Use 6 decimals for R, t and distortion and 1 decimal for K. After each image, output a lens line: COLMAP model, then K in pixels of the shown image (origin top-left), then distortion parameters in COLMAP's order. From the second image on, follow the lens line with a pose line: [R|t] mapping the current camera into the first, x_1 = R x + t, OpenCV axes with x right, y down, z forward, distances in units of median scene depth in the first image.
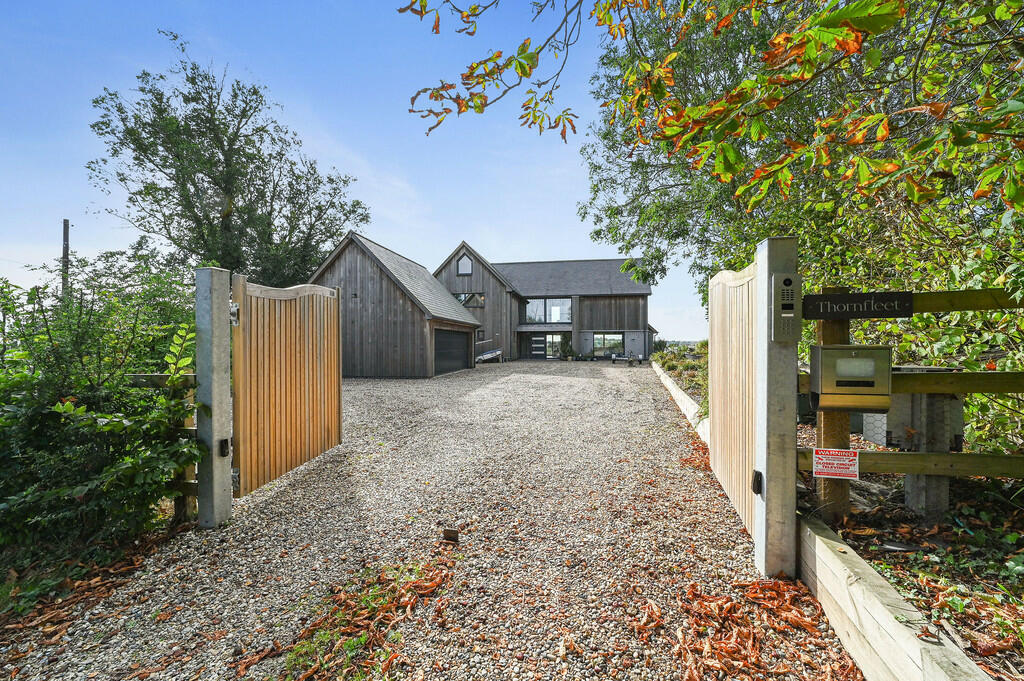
lens RADIAL K [[396.4, 0, 510.9], [0, 396.4, 339.5], [0, 0, 1]] dist [0.001800, 0.000581]
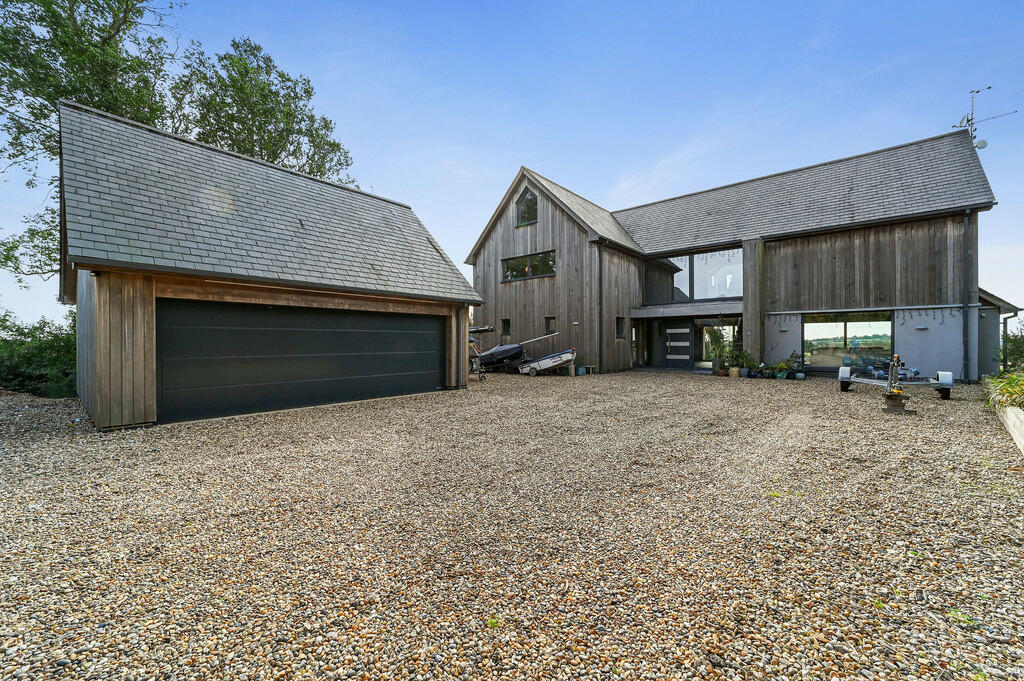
lens RADIAL K [[396.4, 0, 512.5], [0, 396.4, 342.6], [0, 0, 1]] dist [0.001800, 0.000581]
pose [[0.864876, -0.000854, -0.501985, 0.152133], [-0.001055, 0.999993, -0.003519, 0.014504], [0.501985, 0.003574, 0.864869, 0.450570]]
